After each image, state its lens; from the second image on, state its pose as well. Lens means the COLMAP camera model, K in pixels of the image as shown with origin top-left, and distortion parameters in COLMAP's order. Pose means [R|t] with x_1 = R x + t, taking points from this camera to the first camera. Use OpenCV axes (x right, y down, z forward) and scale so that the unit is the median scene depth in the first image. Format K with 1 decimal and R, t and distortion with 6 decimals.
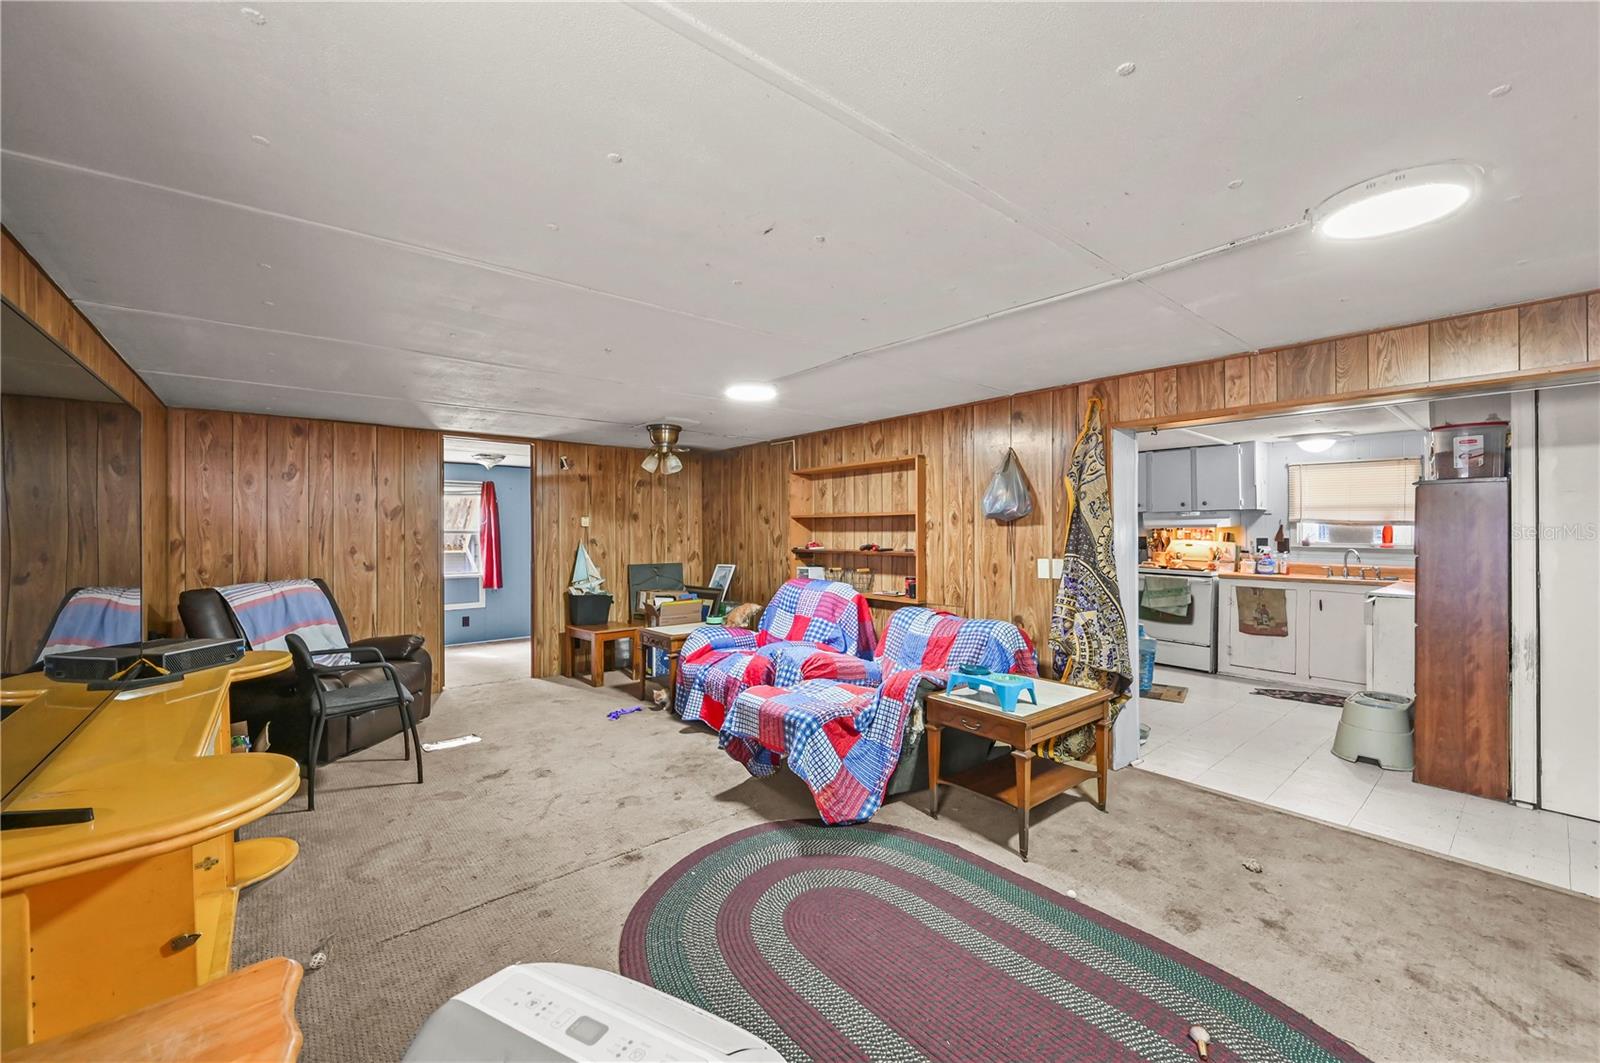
lens RADIAL K [[633.7, 0, 804.3], [0, 633.7, 527.2], [0, 0, 1]] dist [0.000676, 0.000621]
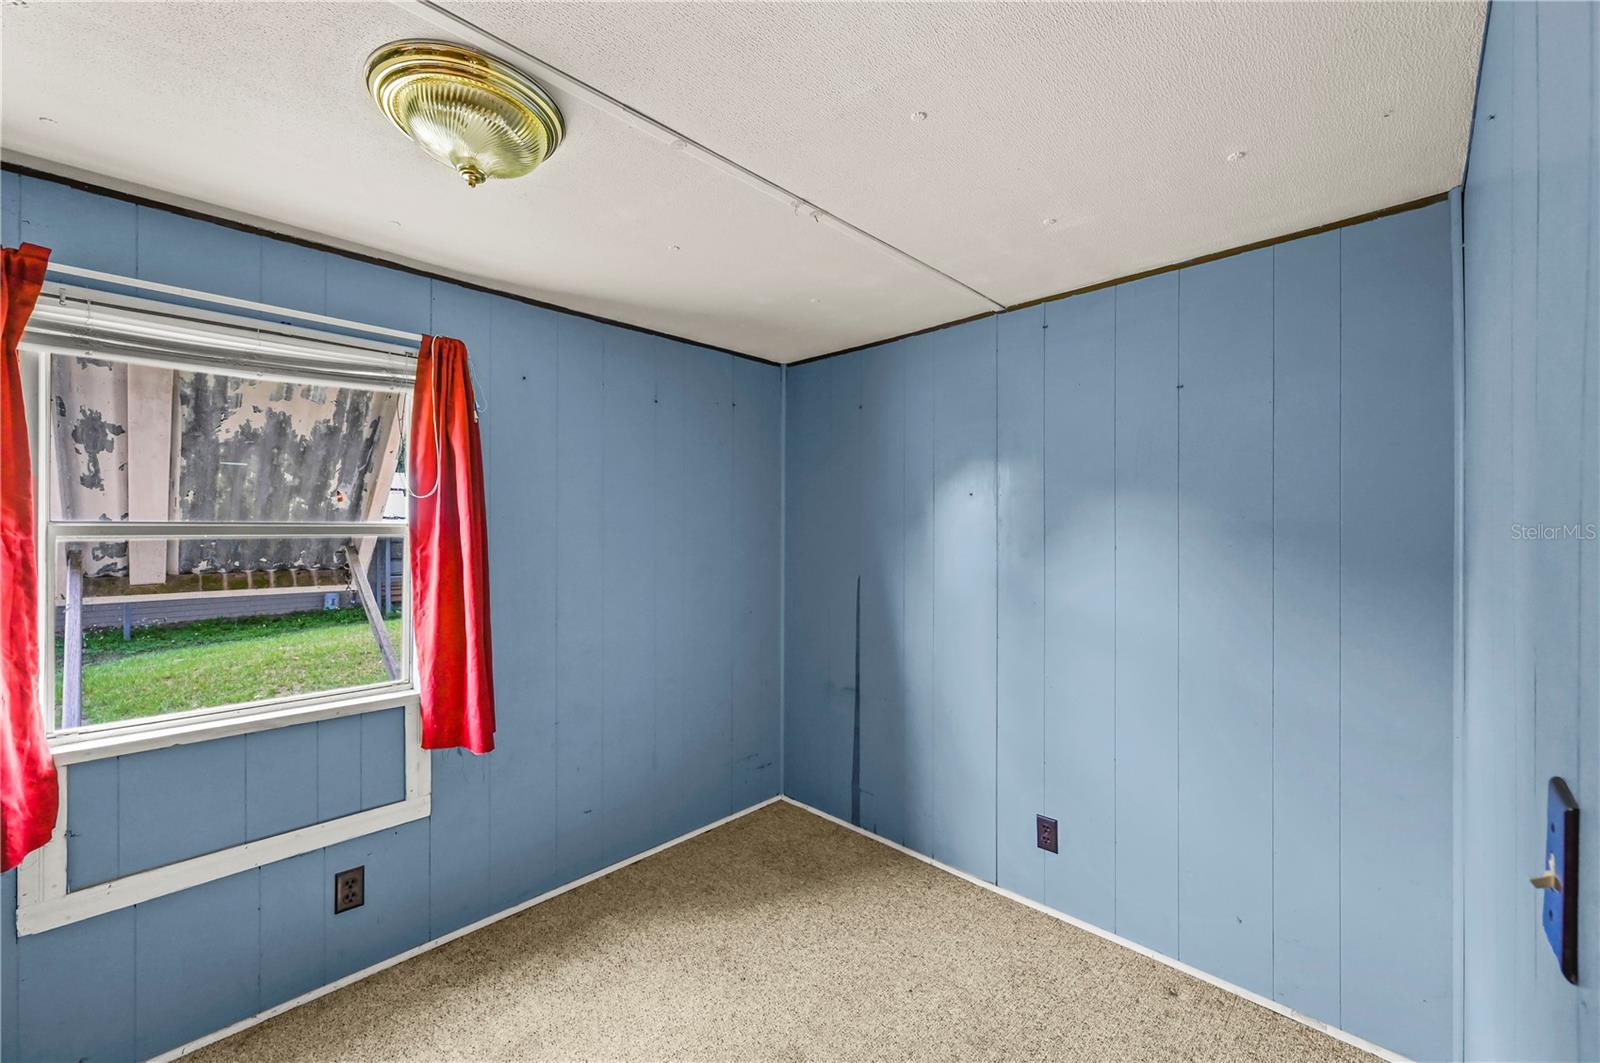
lens RADIAL K [[633.7, 0, 802.0], [0, 633.7, 525.4], [0, 0, 1]] dist [0.000676, 0.000621]
pose [[0.995861, 0.005636, 0.090714, -0.369176], [-0.005888, 0.999980, 0.002504, 0.004506], [-0.090698, -0.003027, 0.995874, 0.714739]]
